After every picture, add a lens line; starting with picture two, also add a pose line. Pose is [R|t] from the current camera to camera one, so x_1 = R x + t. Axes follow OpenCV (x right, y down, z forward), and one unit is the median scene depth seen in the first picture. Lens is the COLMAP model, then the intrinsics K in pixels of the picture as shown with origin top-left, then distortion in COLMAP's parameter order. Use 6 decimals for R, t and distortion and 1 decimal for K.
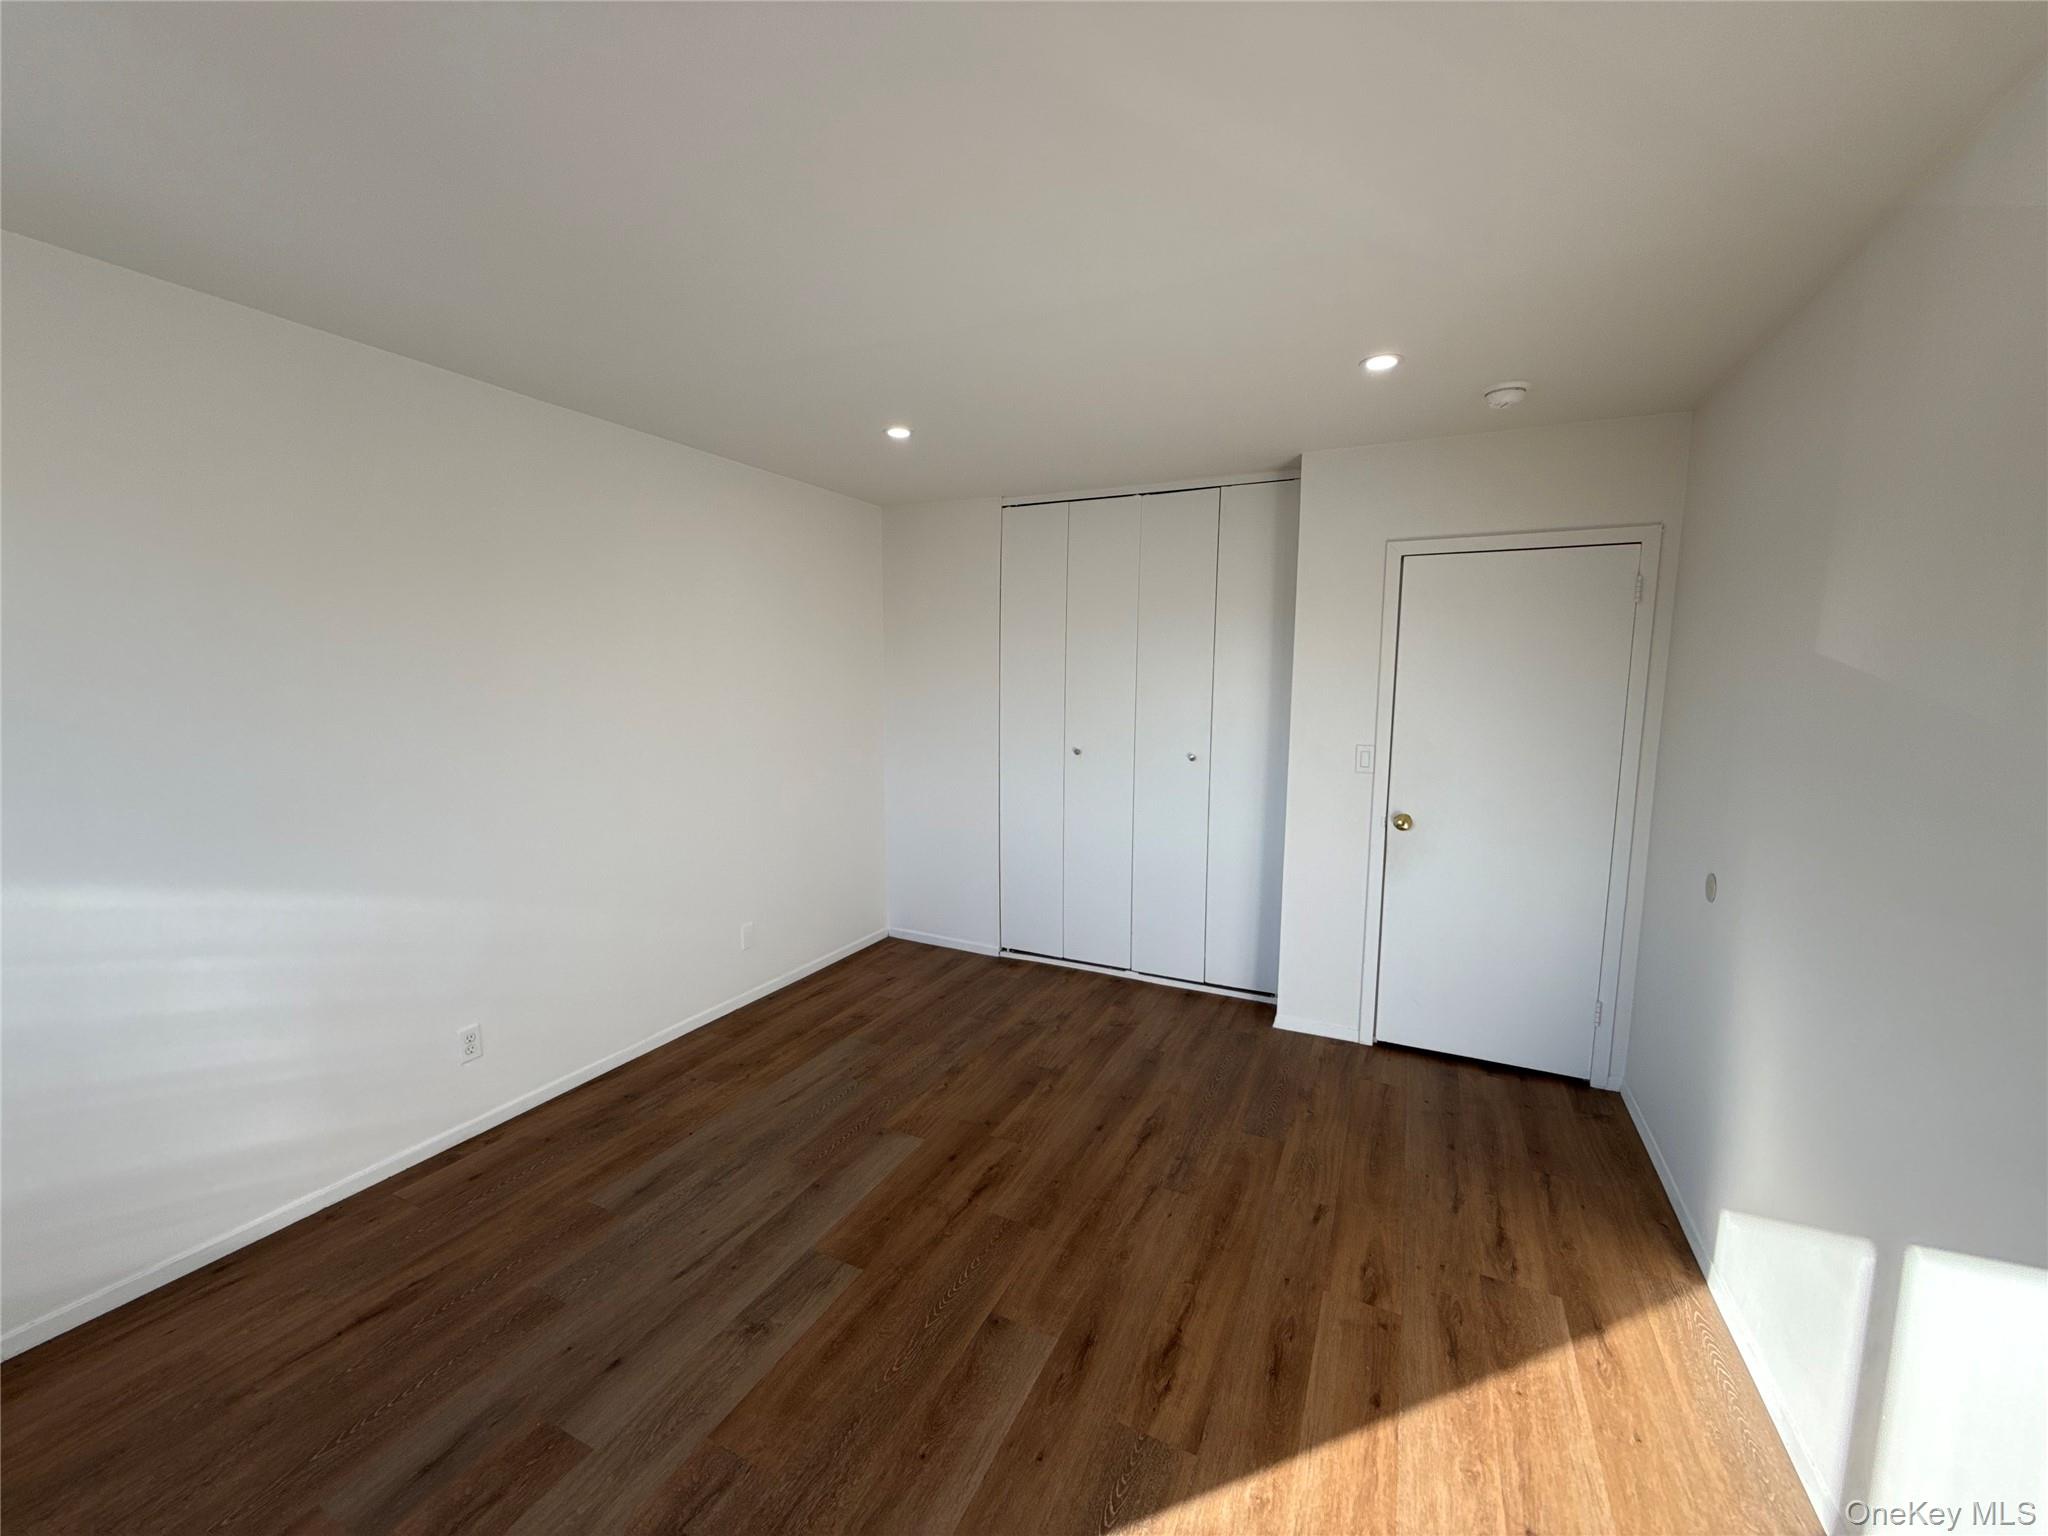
lens RADIAL K [[819.6, 0, 1015.8], [0, 819.6, 762.4], [0, 0, 1]] dist [0.000130, 0.000880]
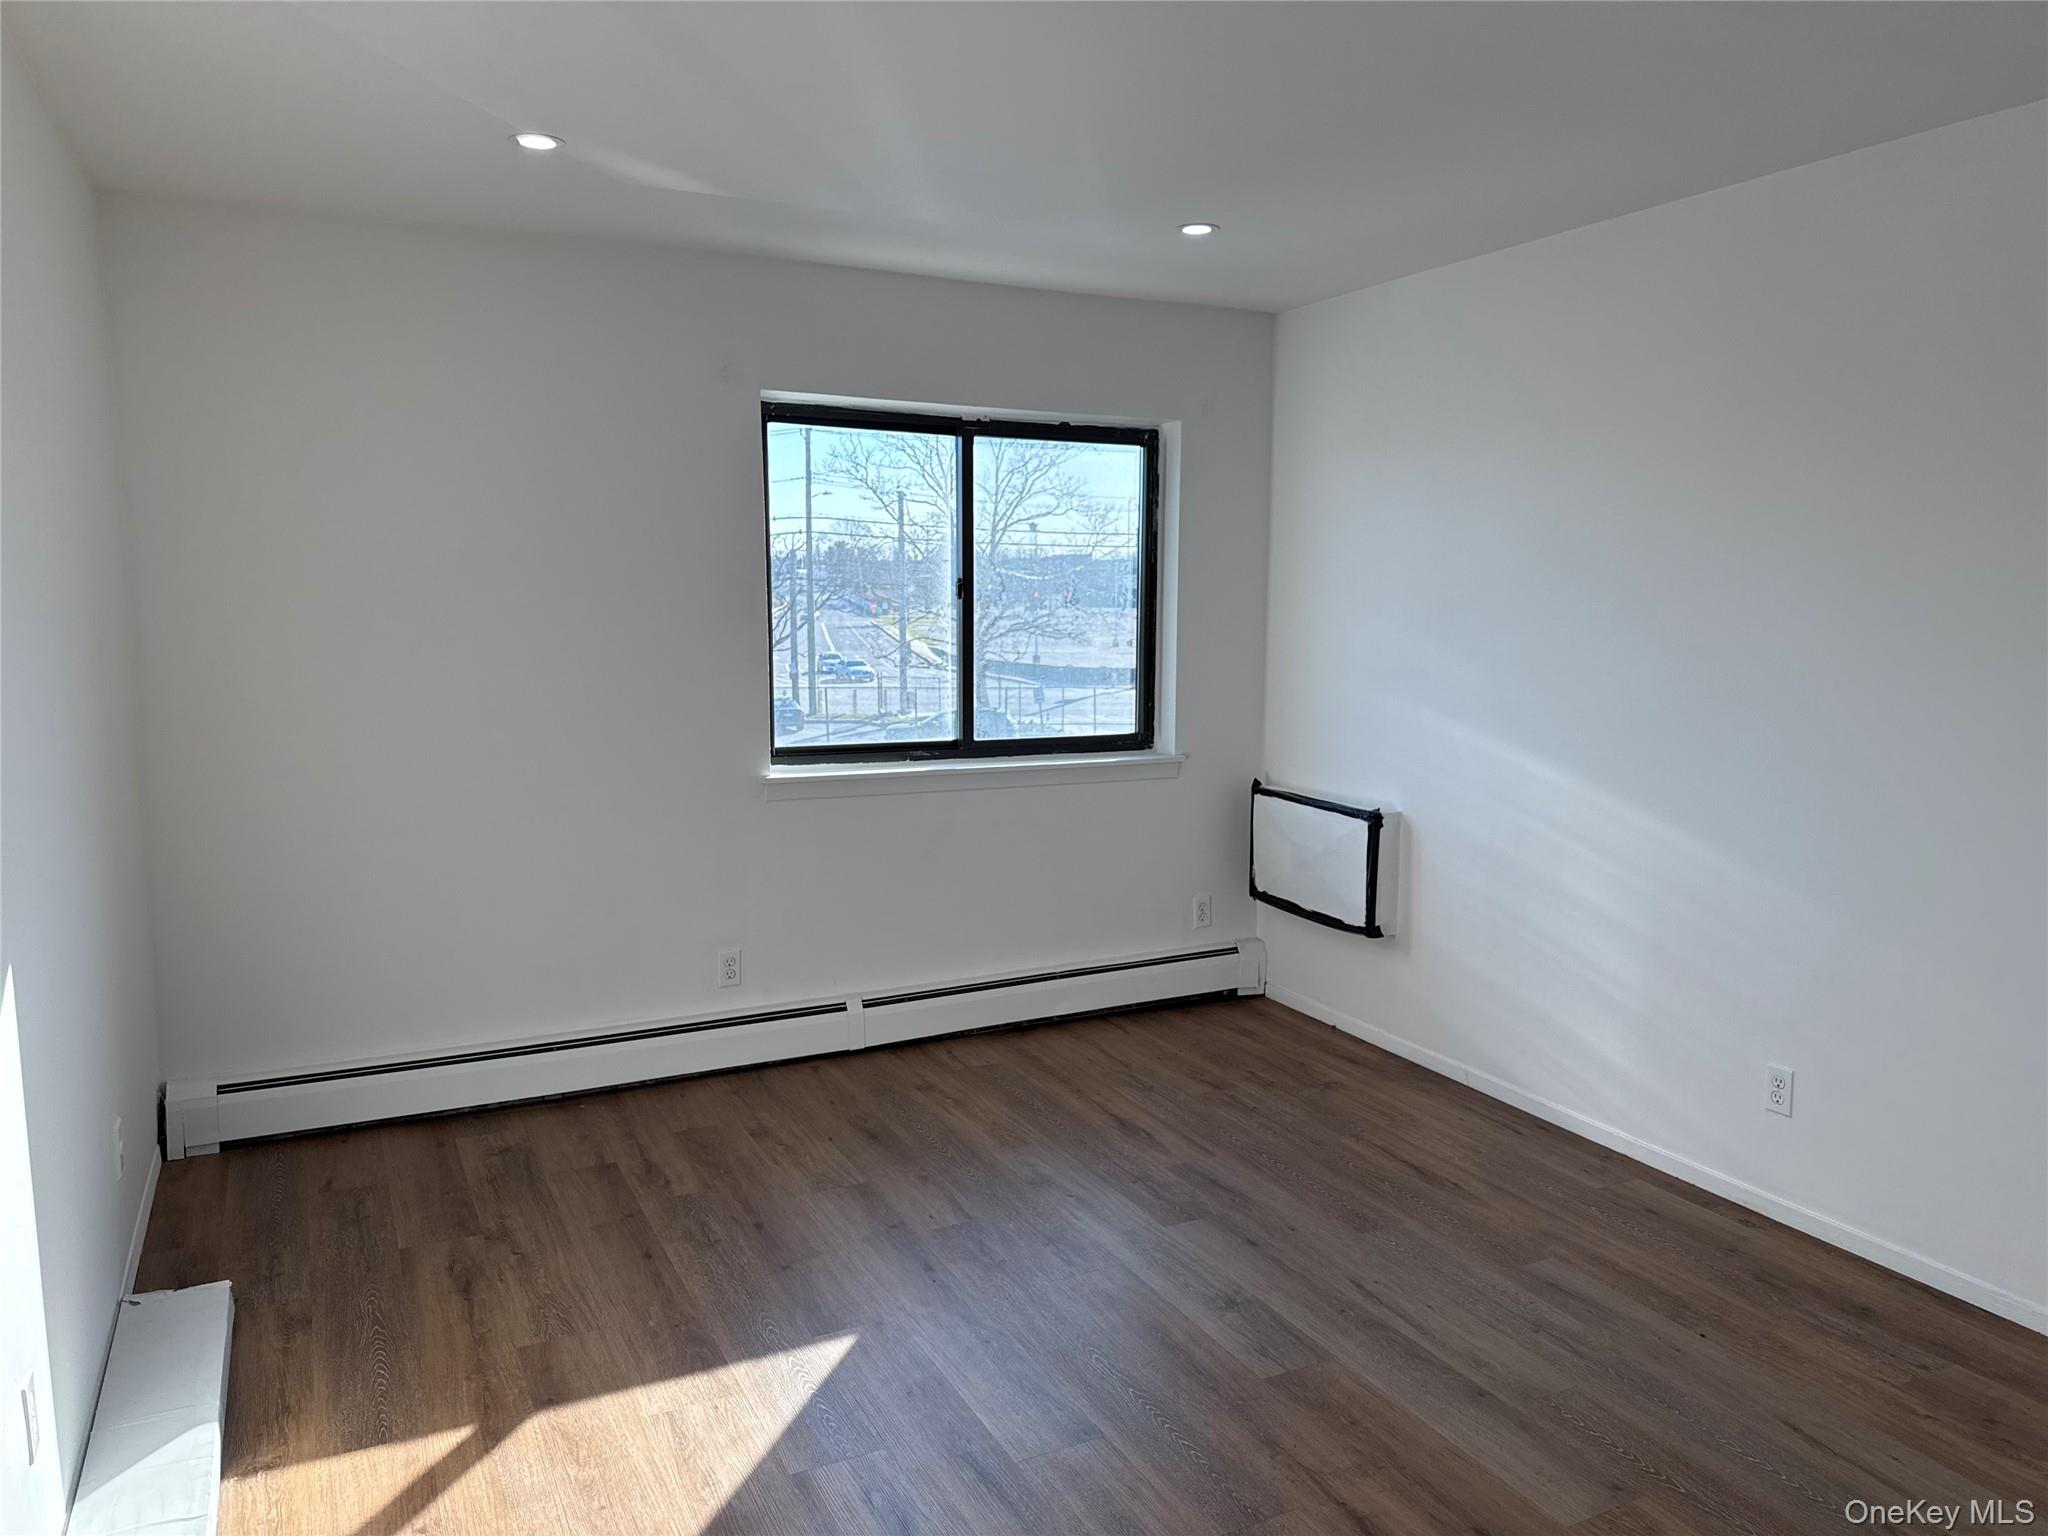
lens RADIAL K [[1450.8, 0, 1053.9], [0, 1450.8, 787.7], [0, 0, 1]] dist [0.053957, -0.059085]
pose [[-0.598803, 0.096143, -0.795105, 0.835253], [-0.093129, 0.977675, 0.188356, -0.120701], [0.795464, 0.186835, -0.576481, 1.363627]]
